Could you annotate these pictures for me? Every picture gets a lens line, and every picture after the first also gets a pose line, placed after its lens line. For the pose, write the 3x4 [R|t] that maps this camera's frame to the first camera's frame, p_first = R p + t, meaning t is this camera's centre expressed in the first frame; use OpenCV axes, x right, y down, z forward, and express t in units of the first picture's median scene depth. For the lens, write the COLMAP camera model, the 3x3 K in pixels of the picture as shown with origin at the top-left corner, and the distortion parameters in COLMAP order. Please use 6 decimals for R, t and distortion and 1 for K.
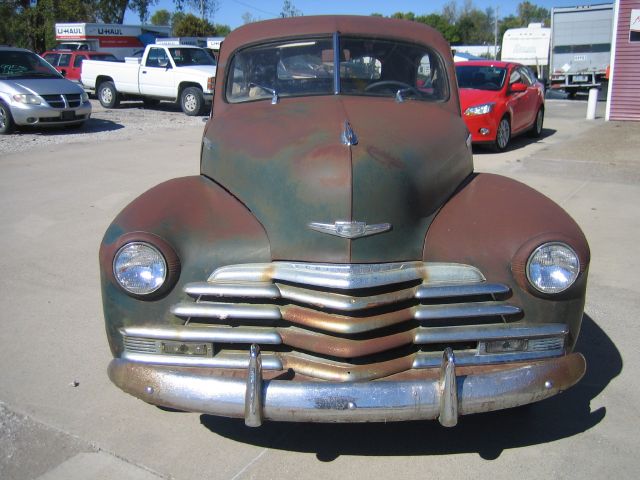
lens RADIAL K [[677.8, 0, 320.0], [0, 677.8, 240.0], [0, 0, 1]] dist [-0.173055, 0.287890]
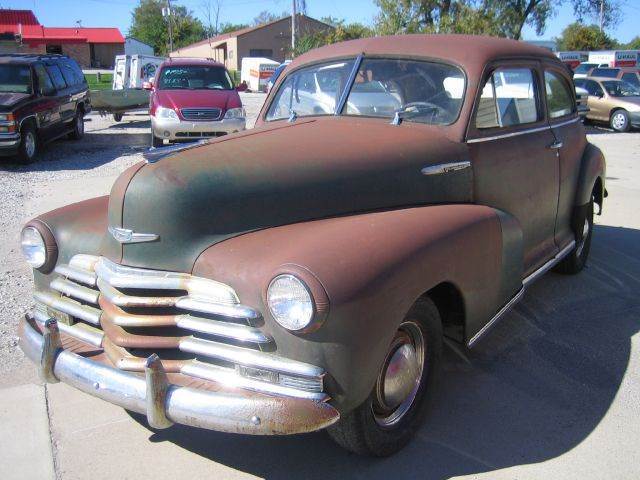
lens RADIAL K [[677.8, 0, 320.0], [0, 677.8, 240.0], [0, 0, 1]] dist [-0.173055, 0.287890]
pose [[0.832282, 0.120279, -0.541147, 0.863415], [-0.130943, 0.991209, 0.018923, -0.067190], [0.538666, 0.055110, 0.840715, 0.205658]]
